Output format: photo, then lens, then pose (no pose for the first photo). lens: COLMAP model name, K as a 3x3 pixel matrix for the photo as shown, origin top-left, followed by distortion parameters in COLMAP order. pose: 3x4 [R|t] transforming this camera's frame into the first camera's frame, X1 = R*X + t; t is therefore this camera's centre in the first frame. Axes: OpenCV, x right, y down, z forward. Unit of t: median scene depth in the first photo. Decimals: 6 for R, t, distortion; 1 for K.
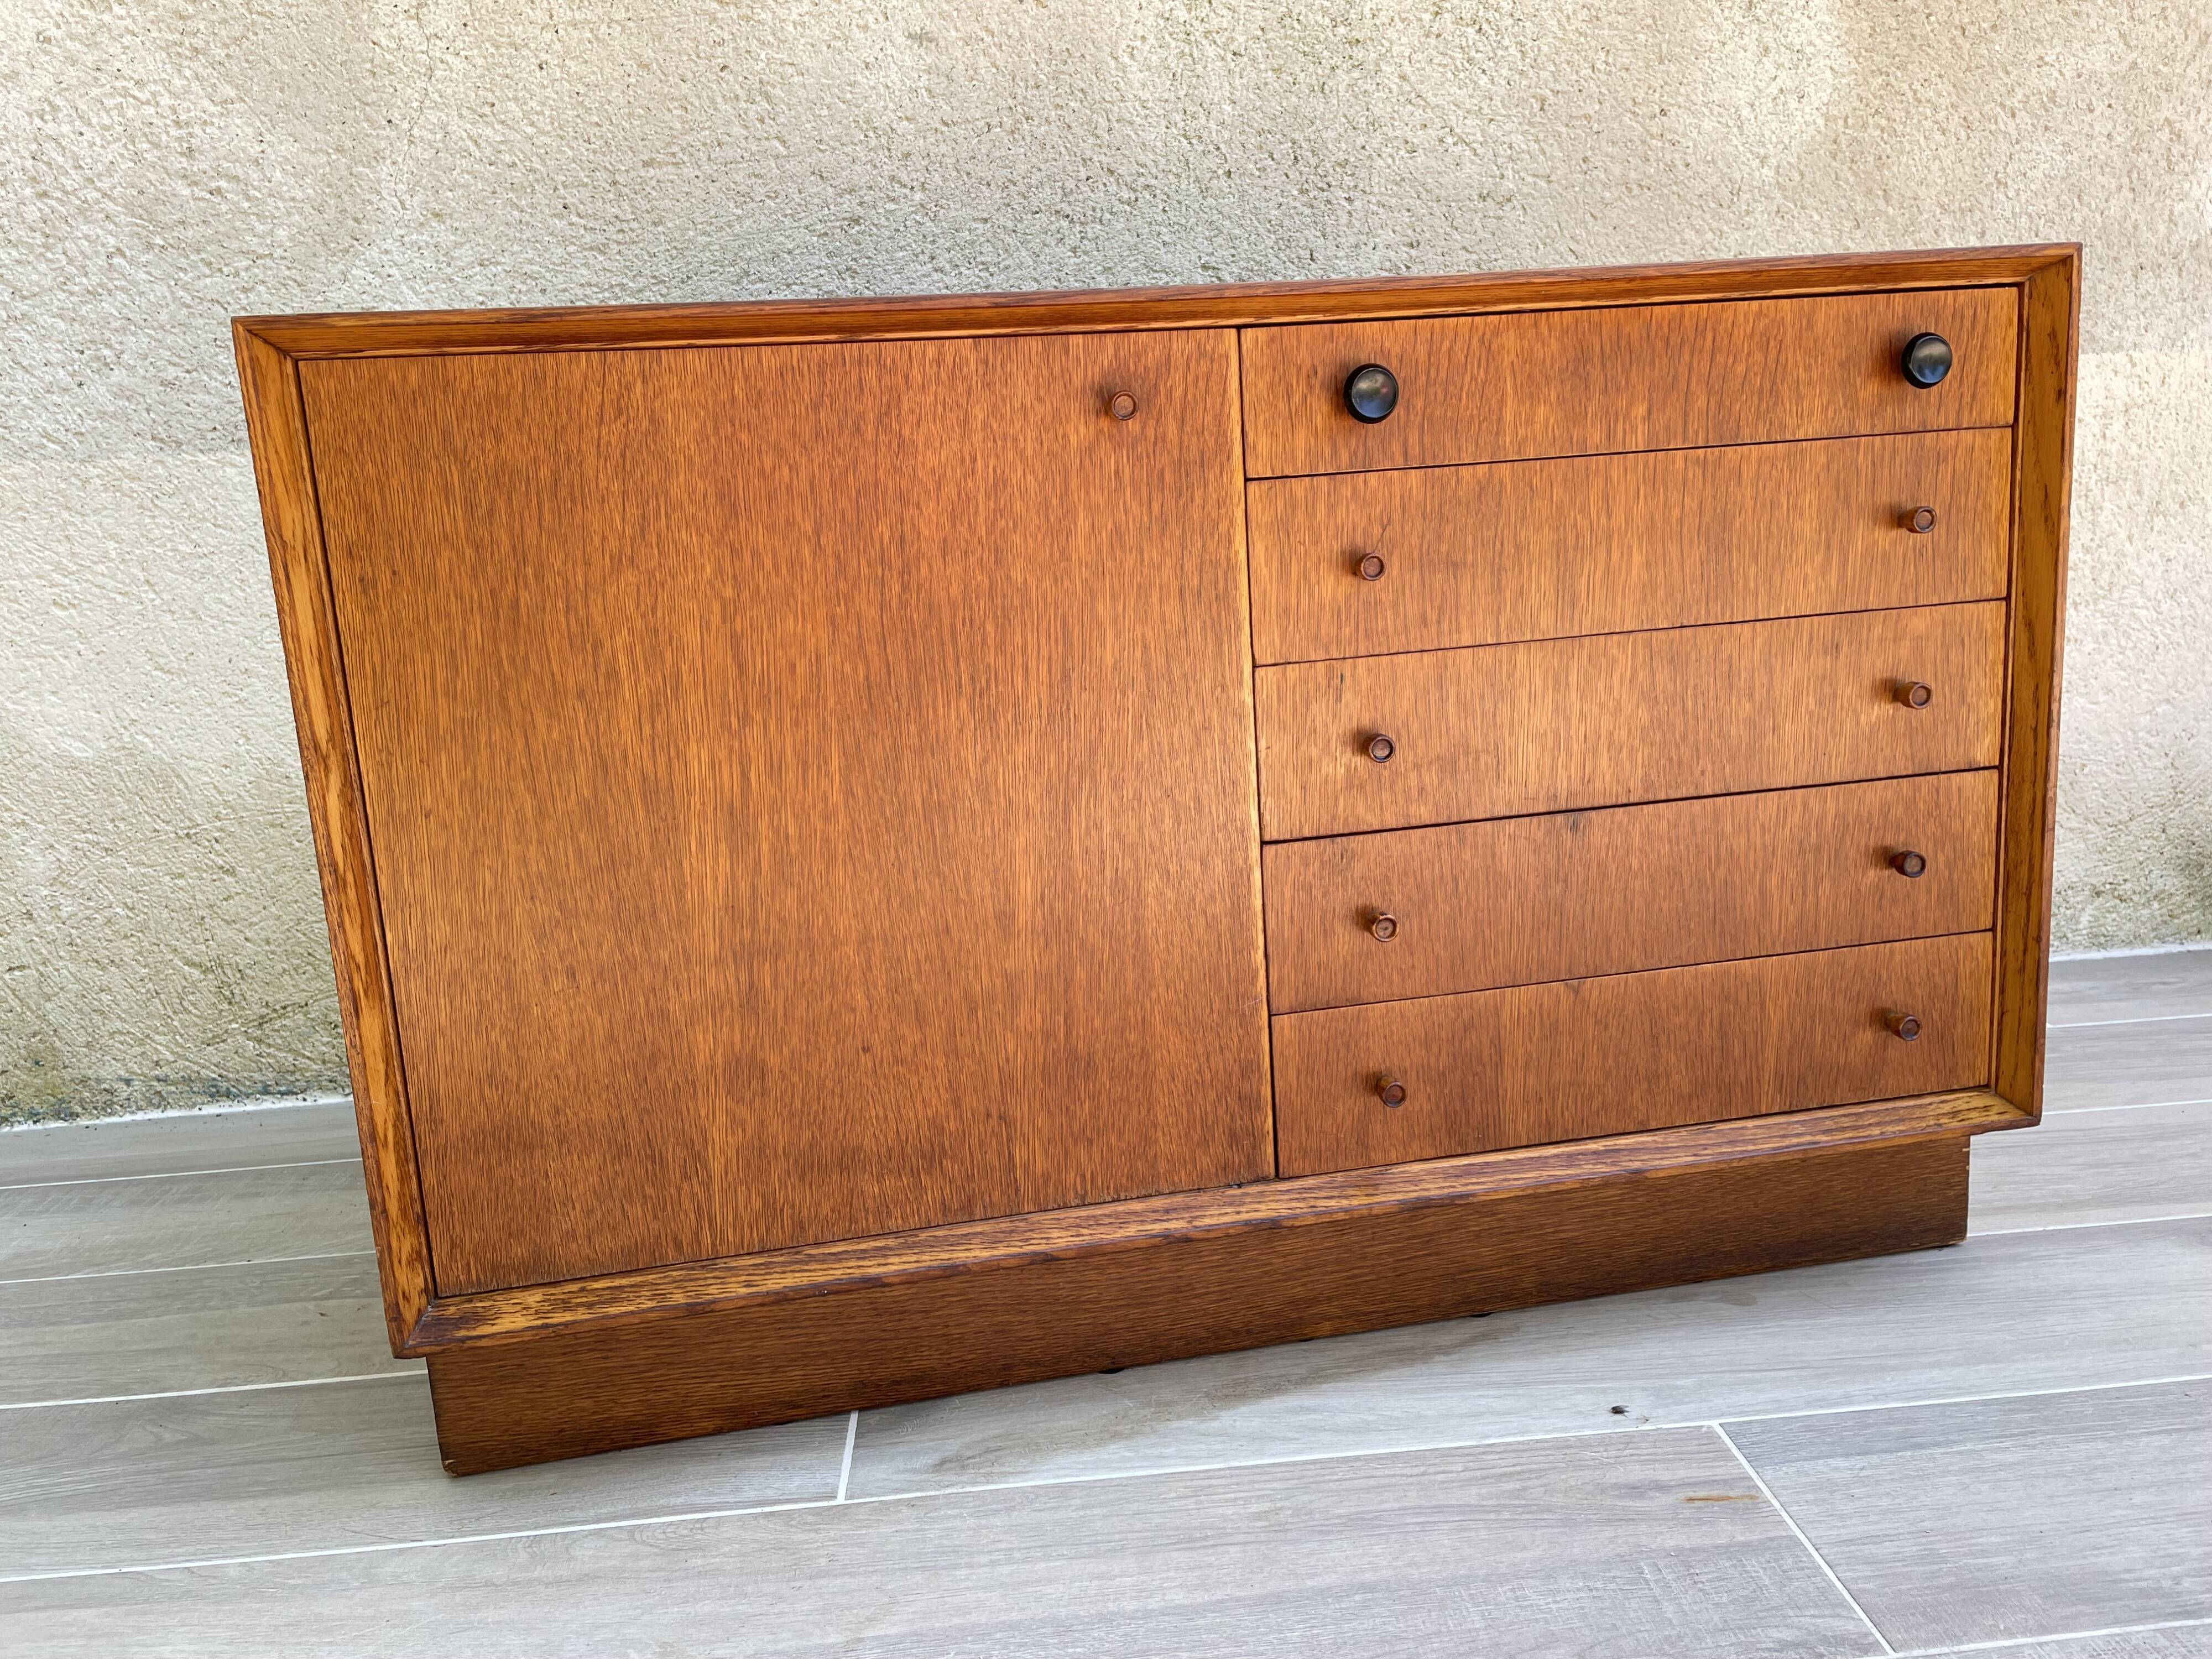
lens RADIAL K [[1672.7, 0, 1119.4], [0, 1672.7, 817.7], [0, 0, 1]] dist [0.085674, -0.110535]
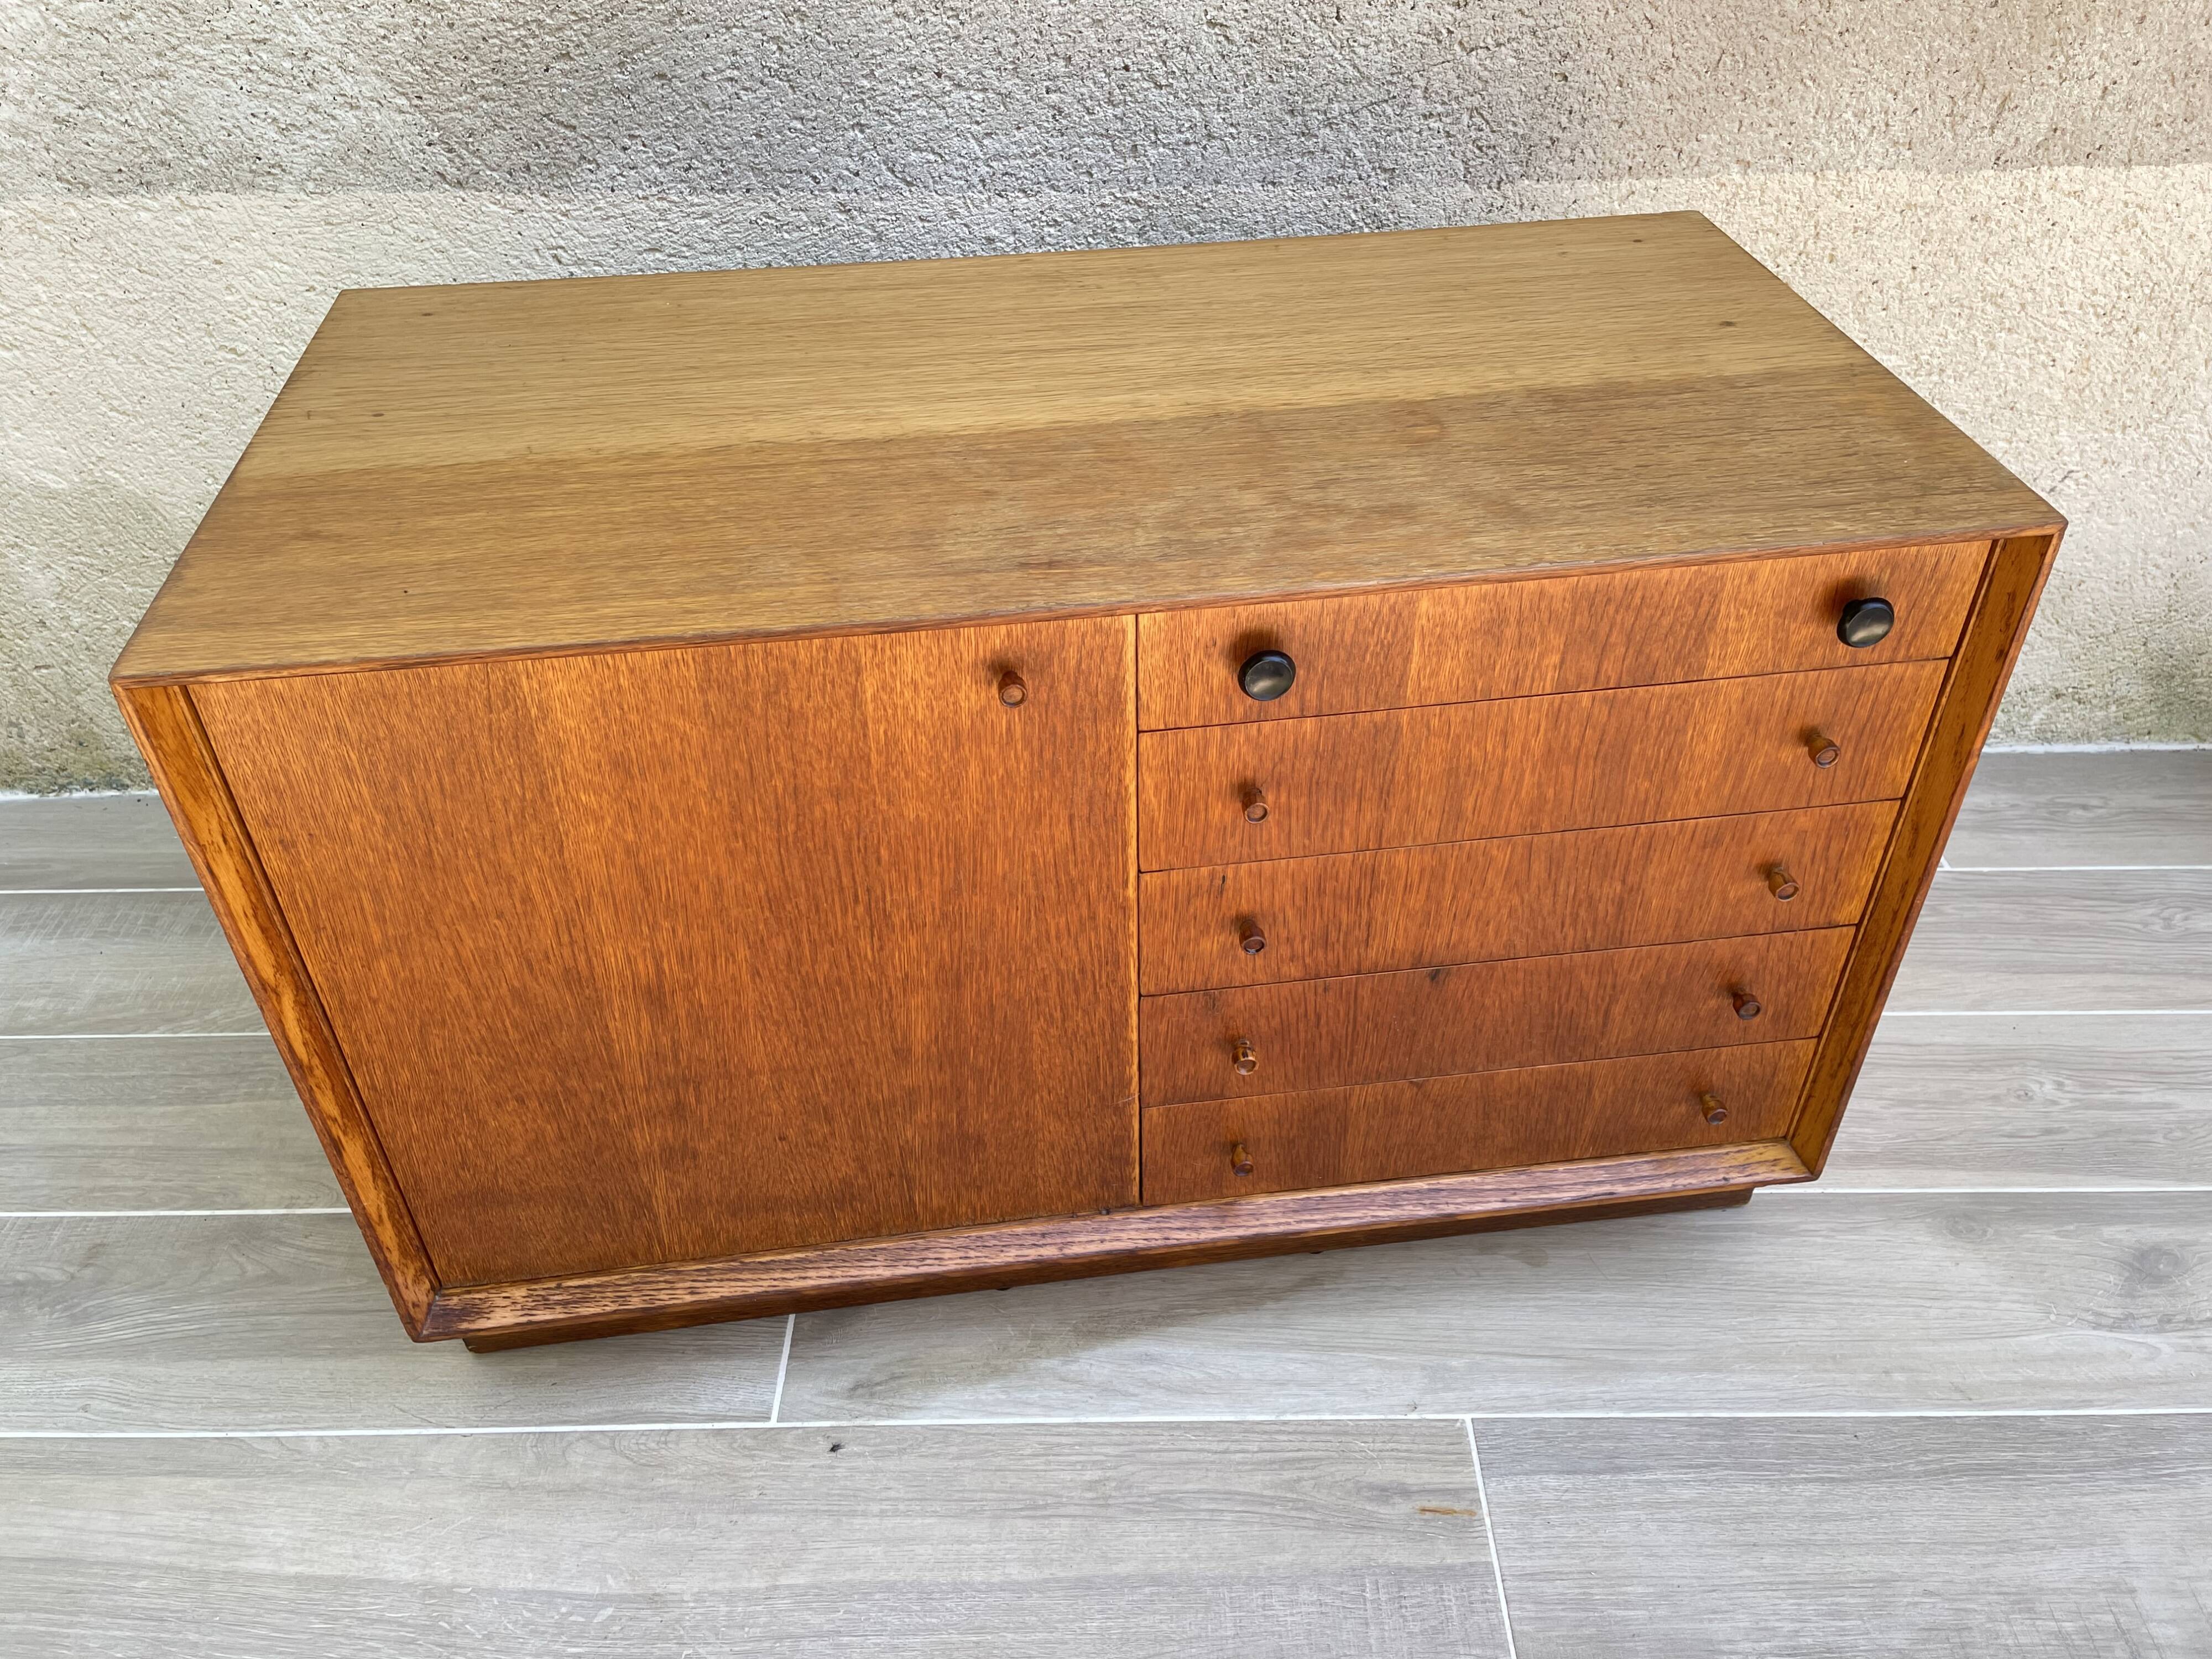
lens RADIAL K [[1672.7, 0, 1116.1], [0, 1672.7, 808.1], [0, 0, 1]] dist [0.085674, -0.110535]
pose [[0.996830, 0.076773, -0.020875, 0.083227], [-0.058617, 0.886102, 0.459769, -0.598069], [0.053796, -0.457088, 0.887793, 0.083791]]
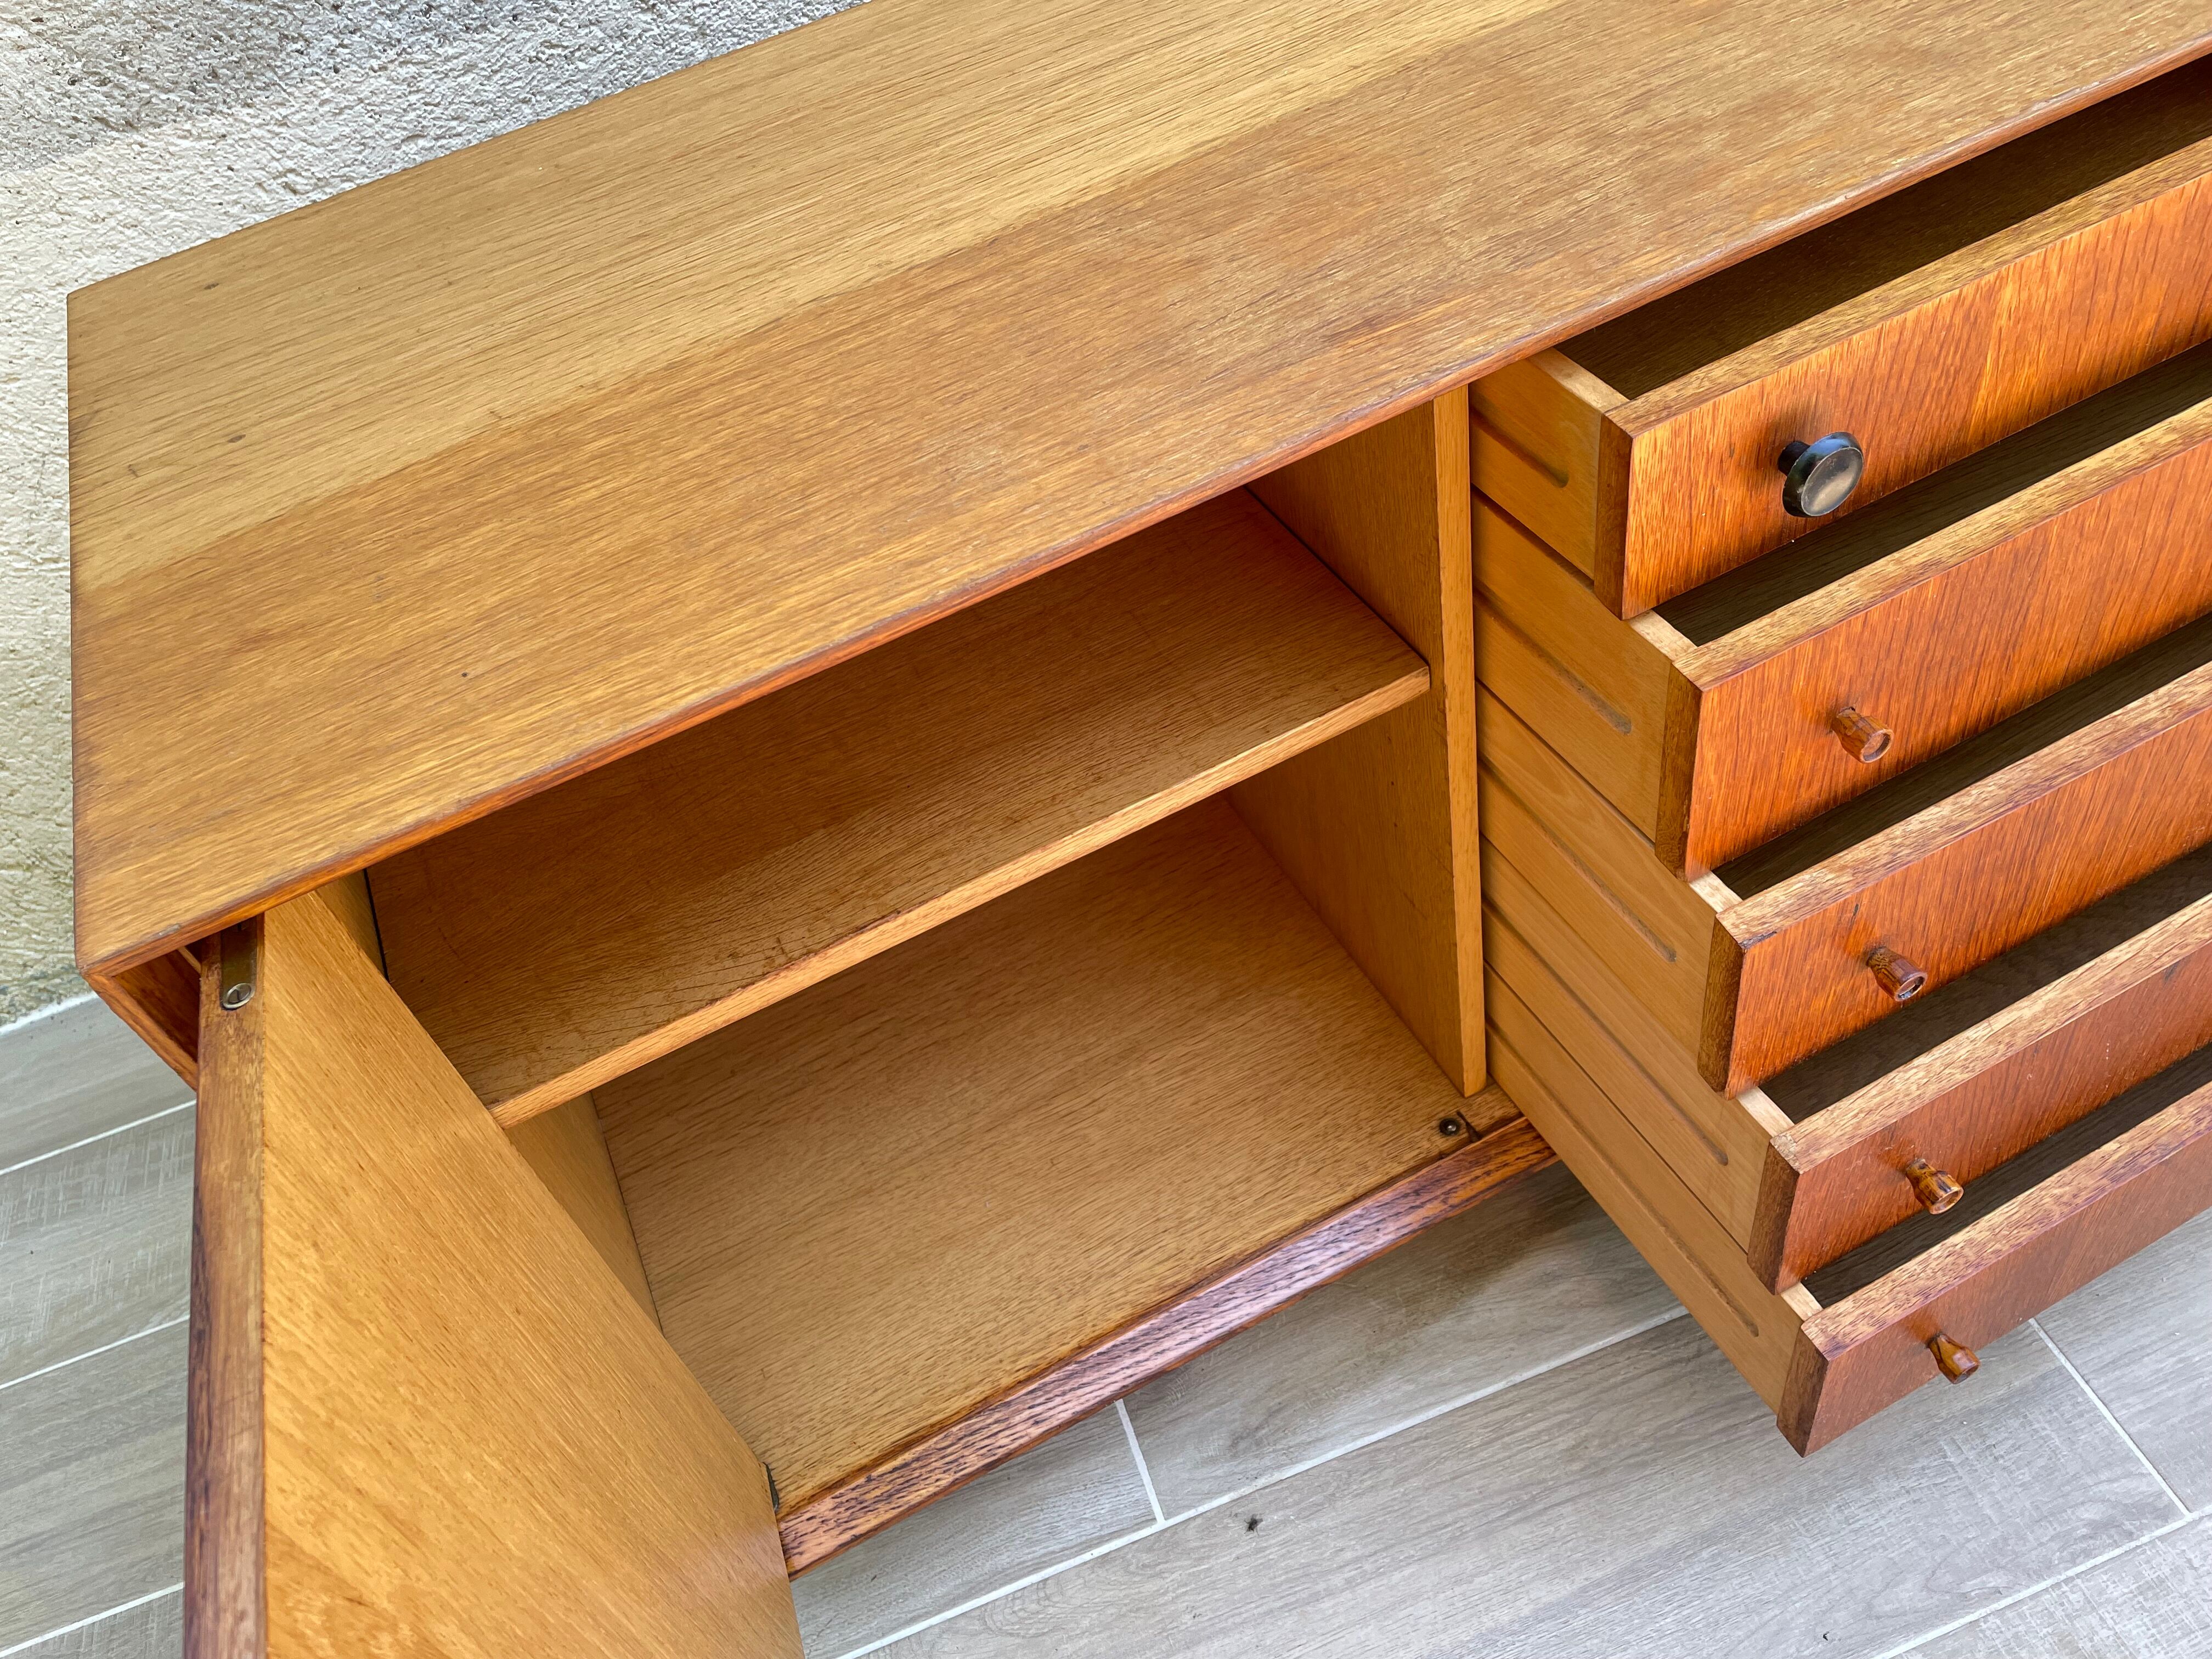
lens RADIAL K [[1672.7, 0, 1096.4], [0, 1672.7, 807.9], [0, 0, 1]] dist [0.085674, -0.110535]
pose [[0.962629, -0.256466, 0.087012, -0.175429], [0.166882, 0.814764, 0.555256, -0.507850], [-0.213299, -0.519984, 0.827115, 0.375447]]
